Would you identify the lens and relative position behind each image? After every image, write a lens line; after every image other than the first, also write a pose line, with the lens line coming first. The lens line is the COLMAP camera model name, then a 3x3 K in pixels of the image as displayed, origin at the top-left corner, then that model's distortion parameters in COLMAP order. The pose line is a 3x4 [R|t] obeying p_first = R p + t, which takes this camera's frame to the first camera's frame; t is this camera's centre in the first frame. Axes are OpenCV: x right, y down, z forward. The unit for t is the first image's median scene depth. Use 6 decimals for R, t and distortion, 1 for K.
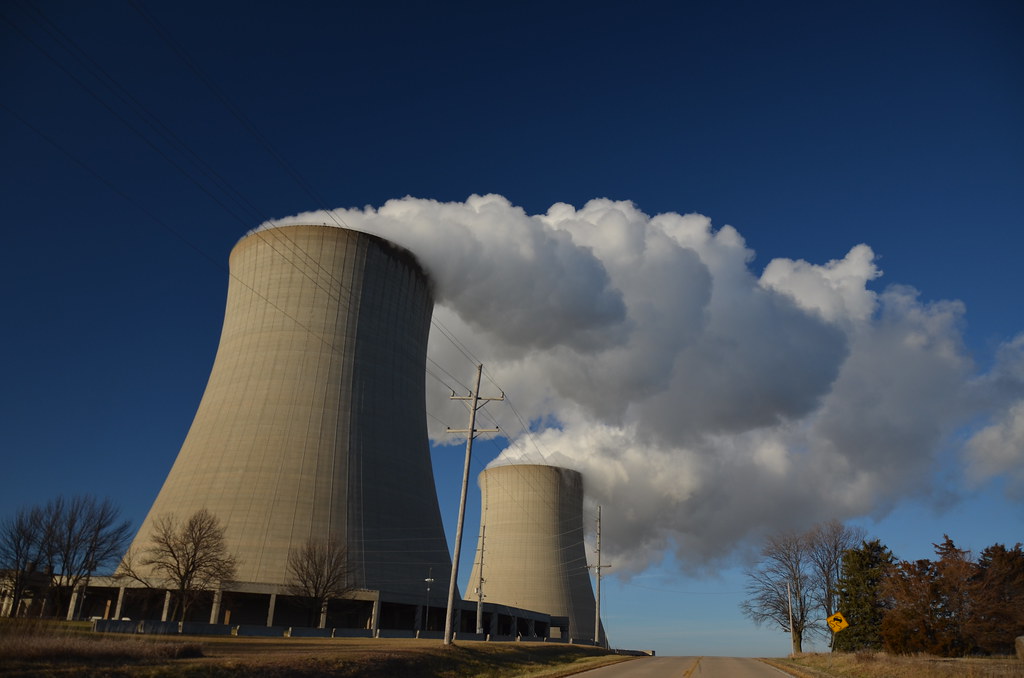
lens RADIAL K [[783.5, 0, 508.2], [0, 783.5, 344.1], [0, 0, 1]] dist [-0.048492, 0.007539]
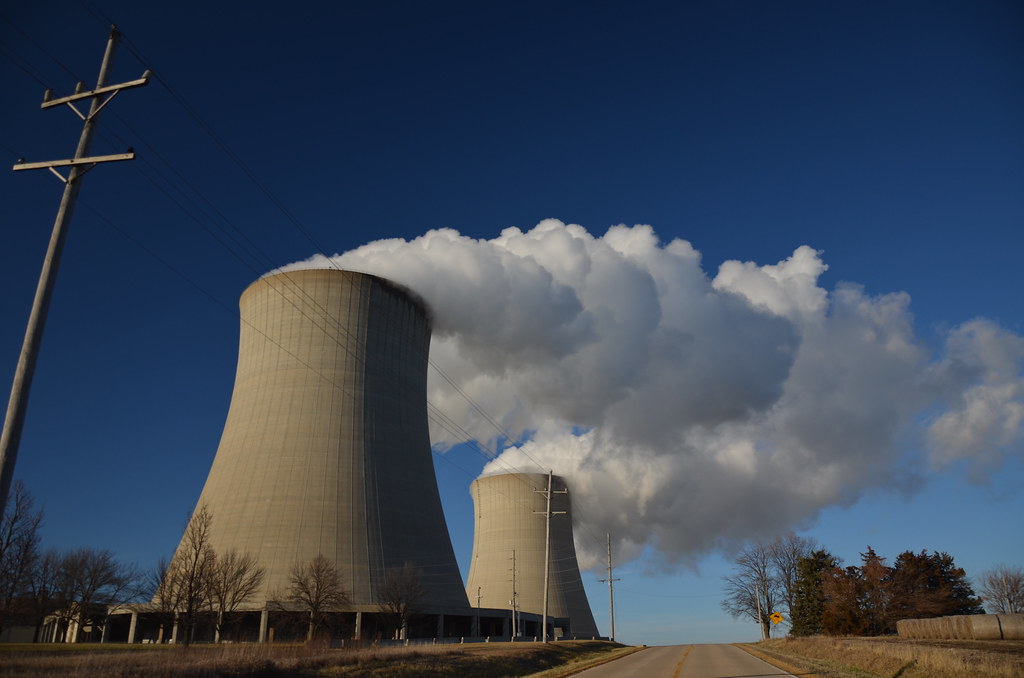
lens RADIAL K [[783.5, 0, 508.9], [0, 783.5, 343.6], [0, 0, 1]] dist [-0.048492, 0.007539]
pose [[0.998705, -0.039130, 0.032505, -0.029467], [0.039198, 0.999230, -0.001451, -0.041507], [-0.032423, 0.002724, 0.999471, -0.107019]]
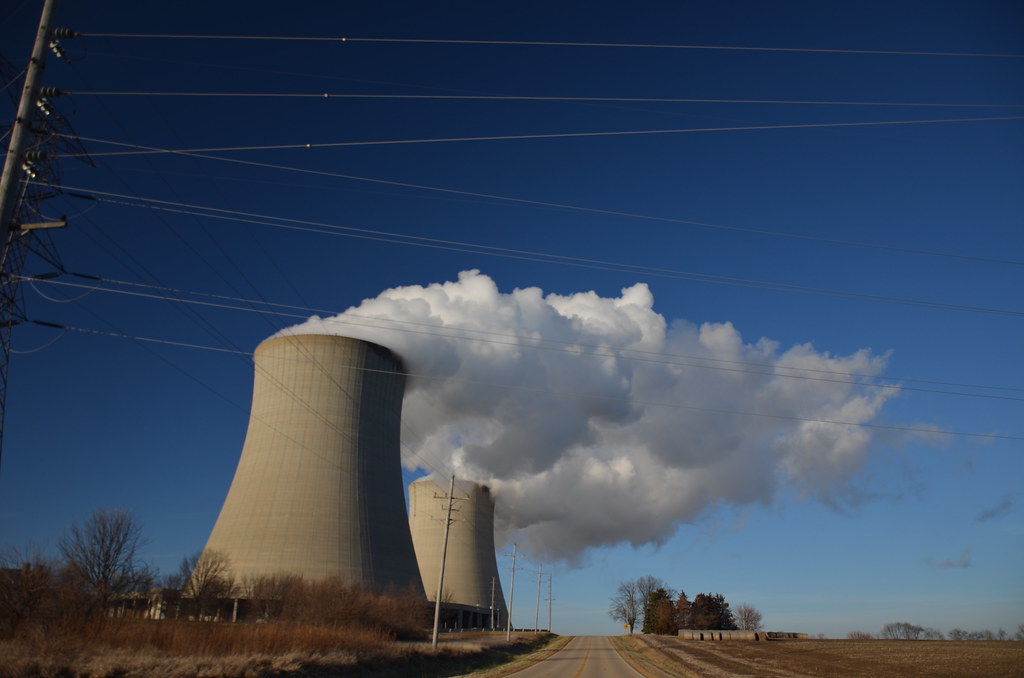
lens RADIAL K [[783.5, 0, 515.3], [0, 783.5, 333.2], [0, 0, 1]] dist [-0.048492, 0.007539]
pose [[0.988422, 0.037847, 0.146936, -0.138684], [-0.039670, 0.999168, 0.009499, -0.205730], [-0.146454, -0.015218, 0.989100, -0.500739]]
